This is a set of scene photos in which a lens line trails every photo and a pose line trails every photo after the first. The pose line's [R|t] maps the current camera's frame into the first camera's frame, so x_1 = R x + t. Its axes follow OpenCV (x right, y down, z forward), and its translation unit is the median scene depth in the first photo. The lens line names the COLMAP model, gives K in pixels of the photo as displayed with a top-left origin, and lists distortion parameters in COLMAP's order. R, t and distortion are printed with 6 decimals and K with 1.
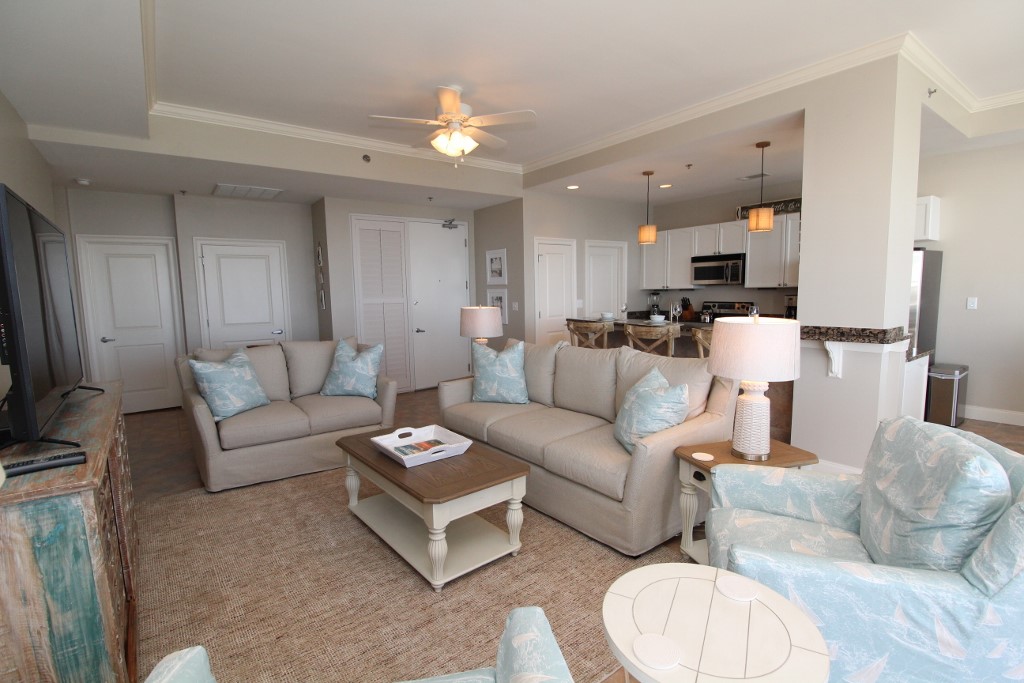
lens RADIAL K [[480.7, 0, 513.4], [0, 480.7, 339.6], [0, 0, 1]] dist [-0.002614, -0.000473]
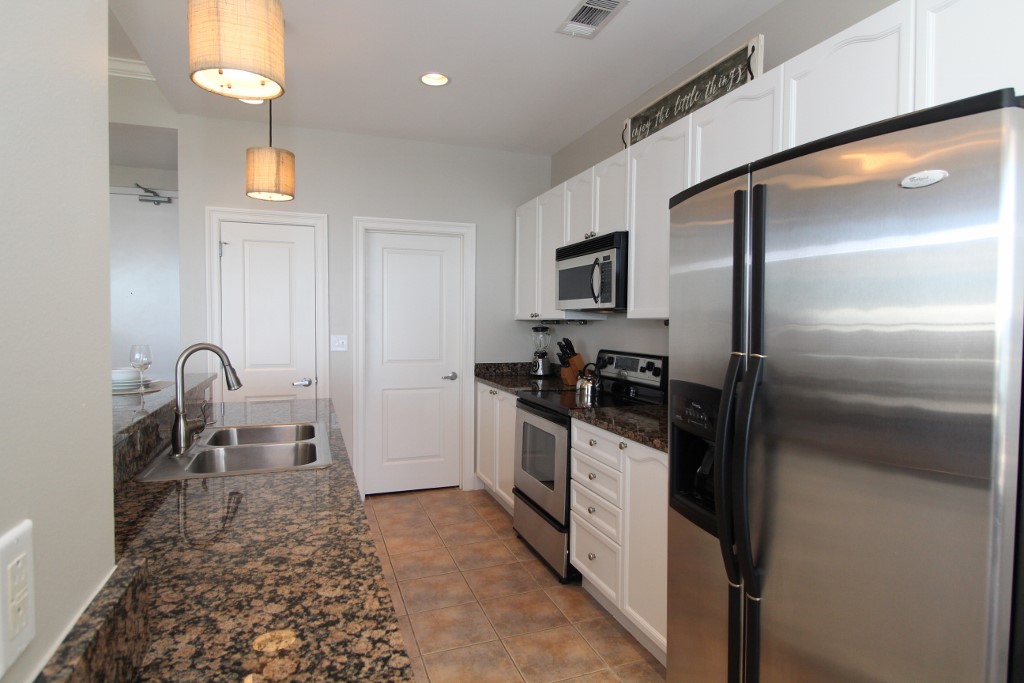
lens RADIAL K [[554.3, 0, 517.2], [0, 554.3, 341.1], [0, 0, 1]] dist [0.001758, -0.000067]
pose [[0.959452, 0.038416, -0.279243, 0.498258], [-0.057286, 0.996570, -0.059729, -0.055196], [0.275991, 0.073303, 0.958361, 0.519766]]
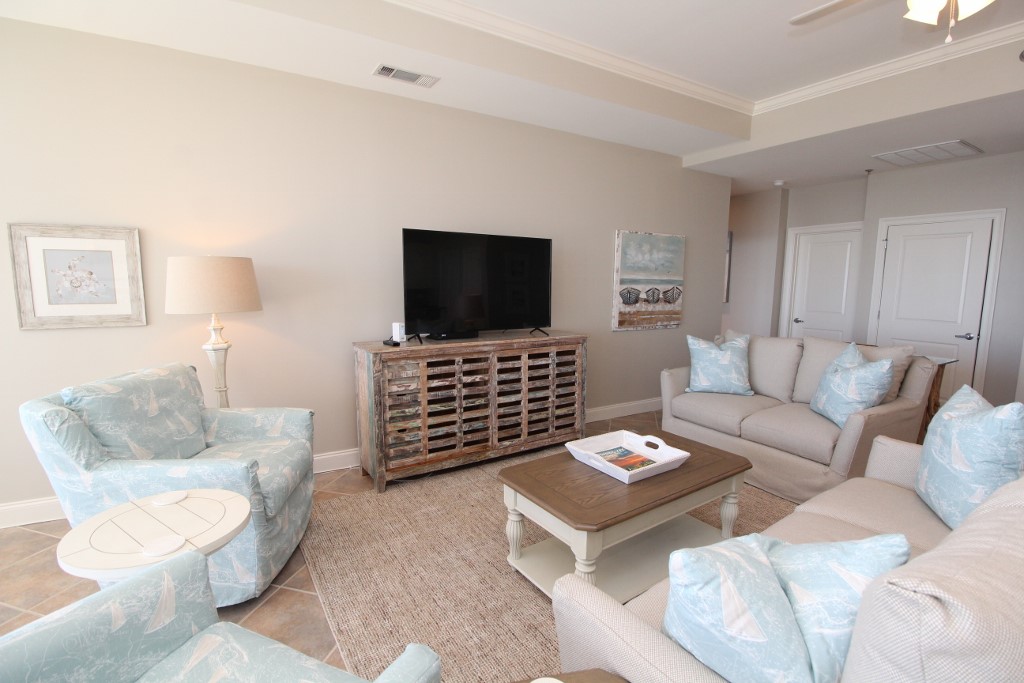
lens RADIAL K [[480.7, 0, 513.4], [0, 480.7, 339.6], [0, 0, 1]] dist [-0.002614, -0.000473]
pose [[-0.060574, 0.141657, -0.988061, 0.270346], [-0.120888, 0.981551, 0.148135, -0.036419], [0.990816, 0.128418, -0.042332, 0.344041]]
